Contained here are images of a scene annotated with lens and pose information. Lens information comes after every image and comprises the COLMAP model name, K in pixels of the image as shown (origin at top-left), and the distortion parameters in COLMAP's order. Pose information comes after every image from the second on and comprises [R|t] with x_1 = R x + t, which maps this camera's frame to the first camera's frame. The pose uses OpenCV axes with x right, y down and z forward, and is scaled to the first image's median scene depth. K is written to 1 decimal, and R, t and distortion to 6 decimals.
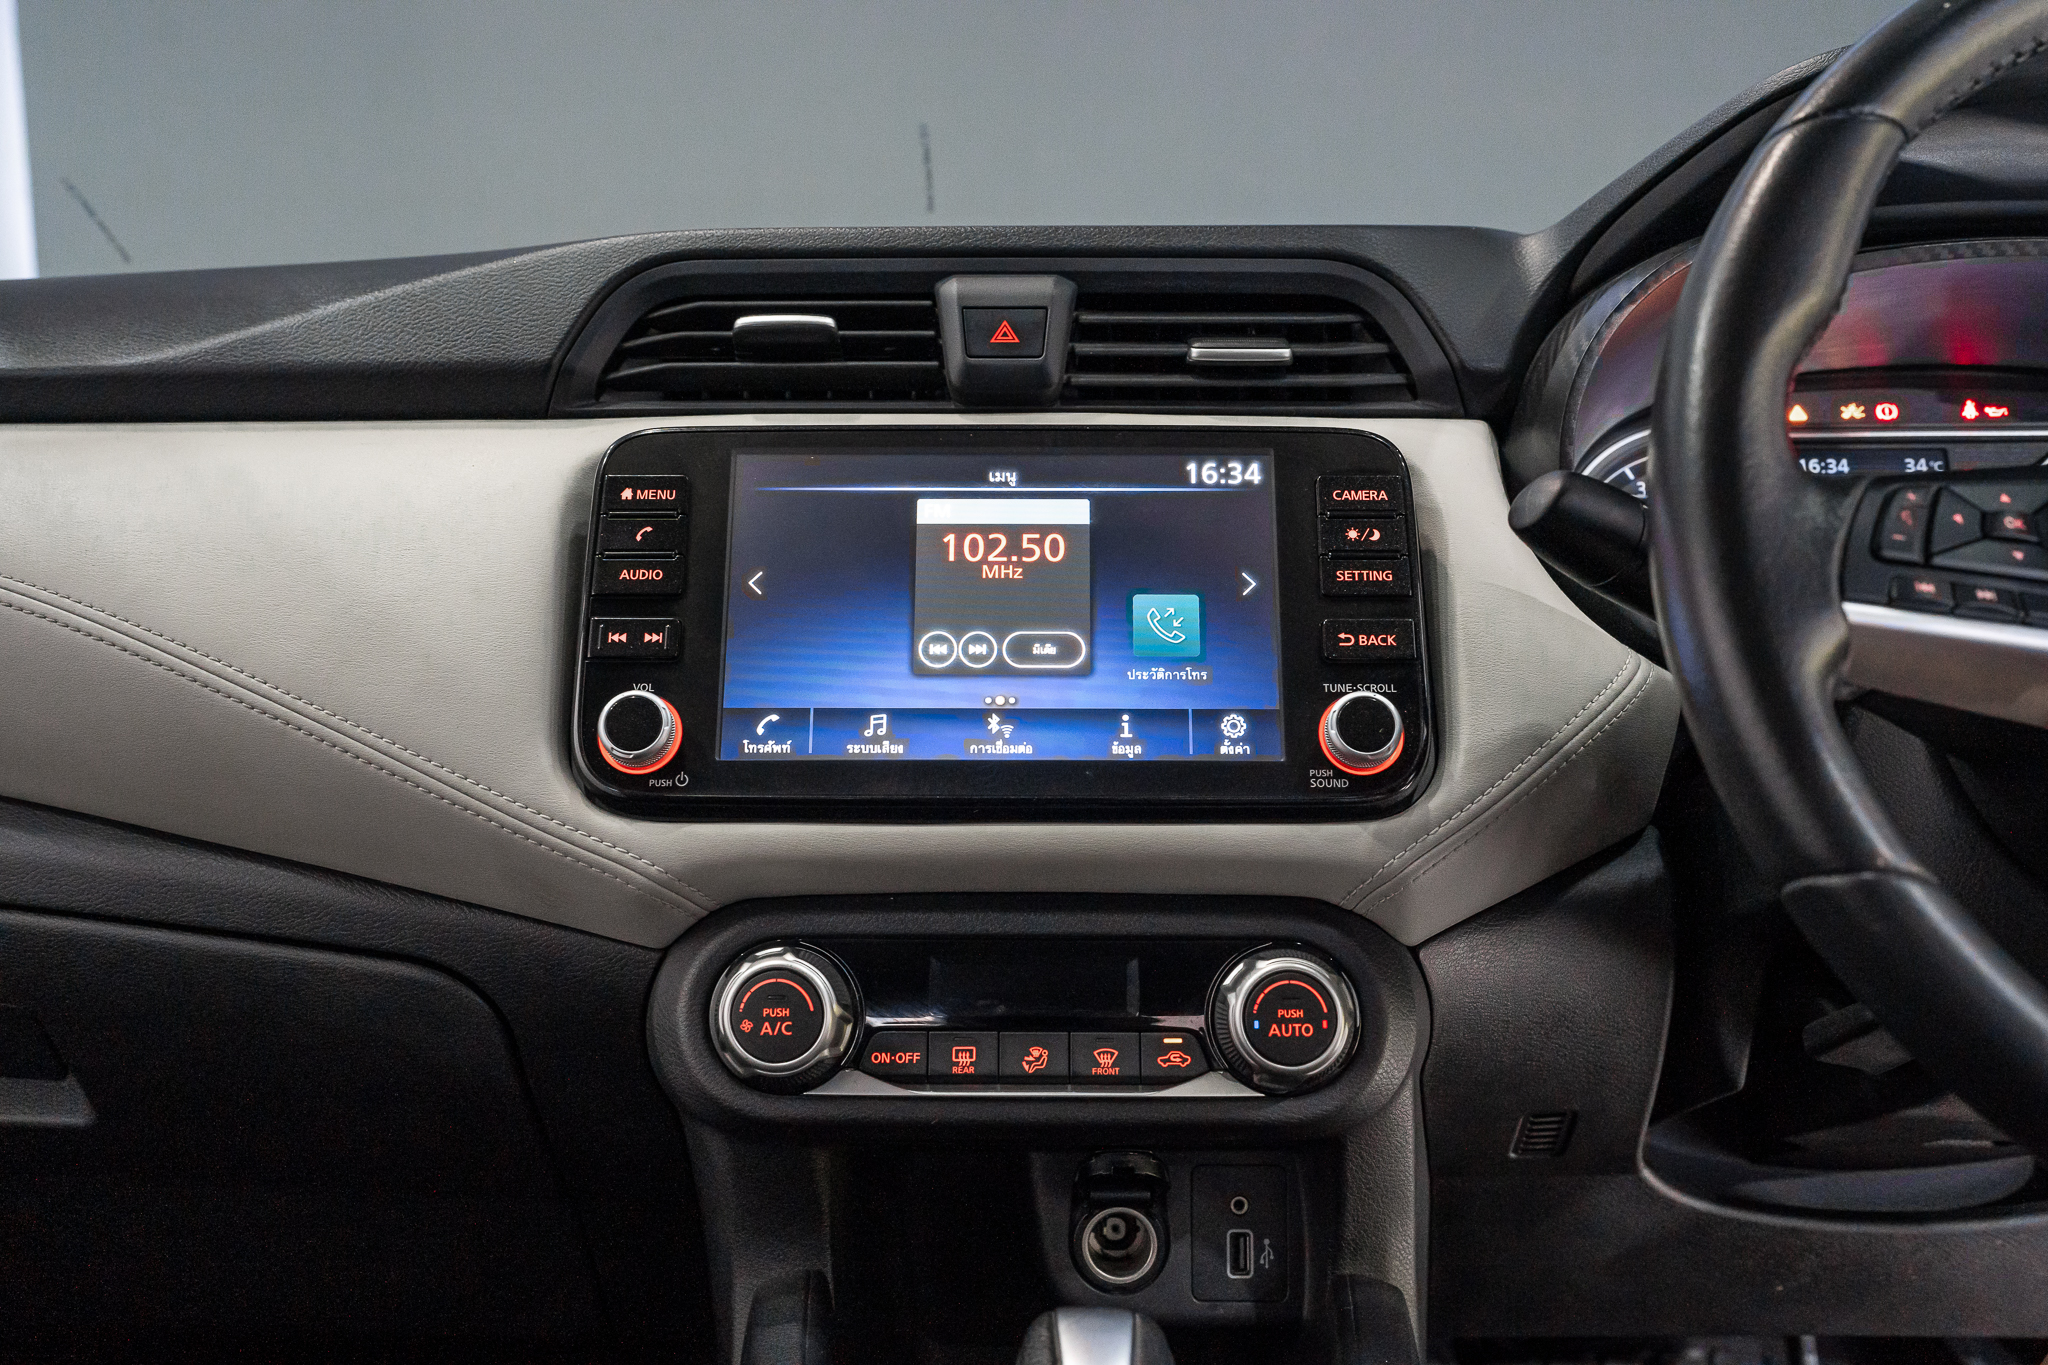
lens RADIAL K [[2008.3, 0, 1016.9], [0, 2008.3, 676.8], [0, 0, 1]] dist [0.026950, 0.000000]
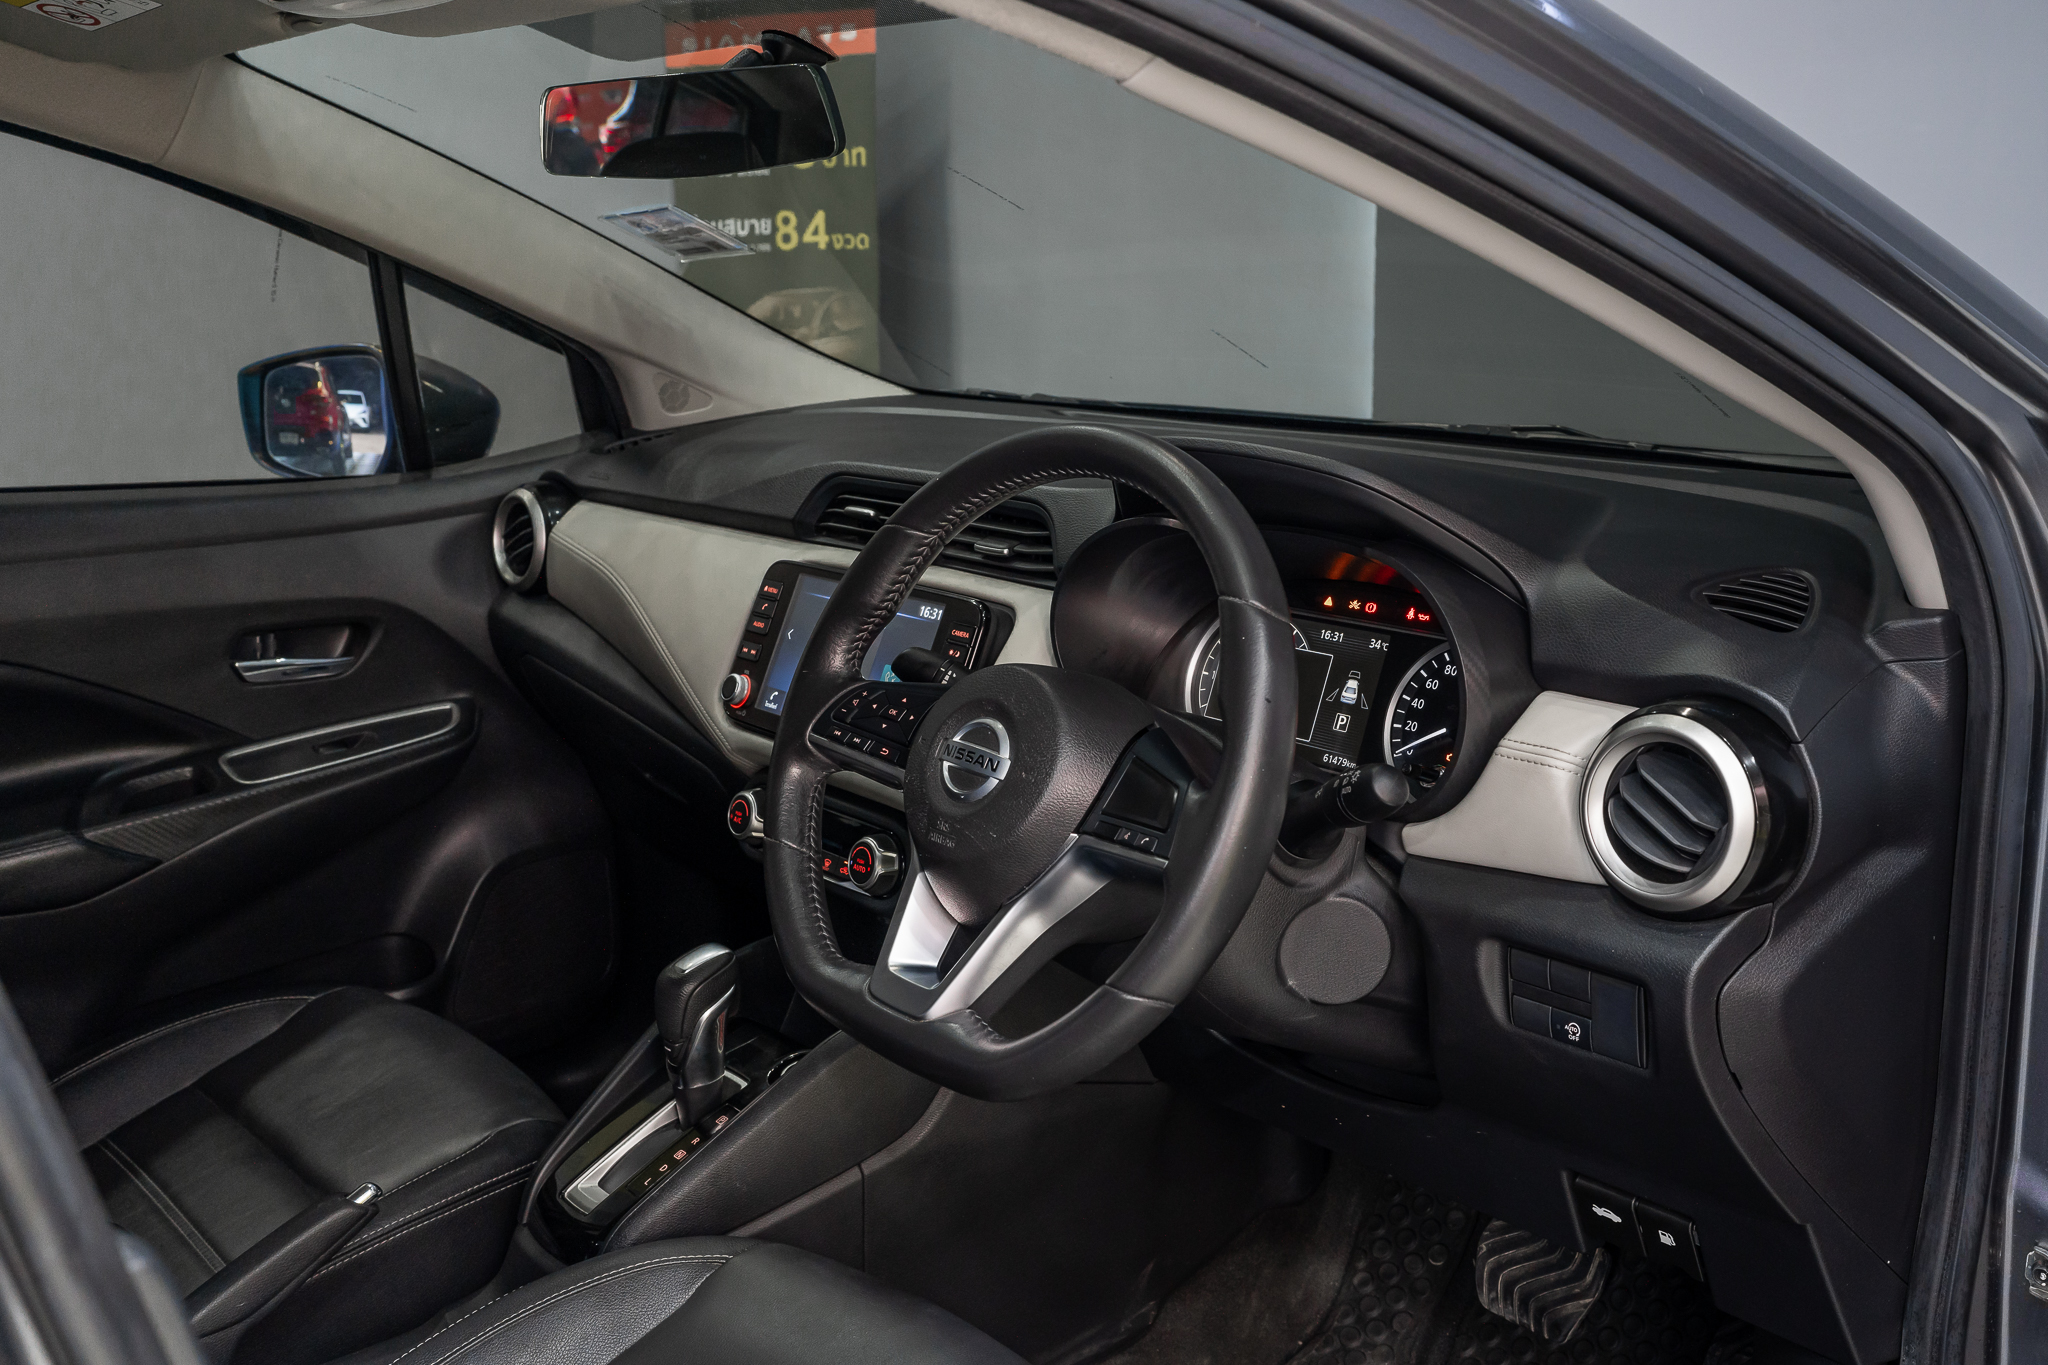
lens RADIAL K [[2008.3, 0, 1029.2], [0, 2008.3, 693.5], [0, 0, 1]] dist [0.026950, 0.000000]
pose [[0.648085, 0.163298, -0.743855, 1.794809], [-0.076277, 0.985748, 0.149944, -0.349207], [0.757739, -0.040438, 0.651304, -0.306962]]
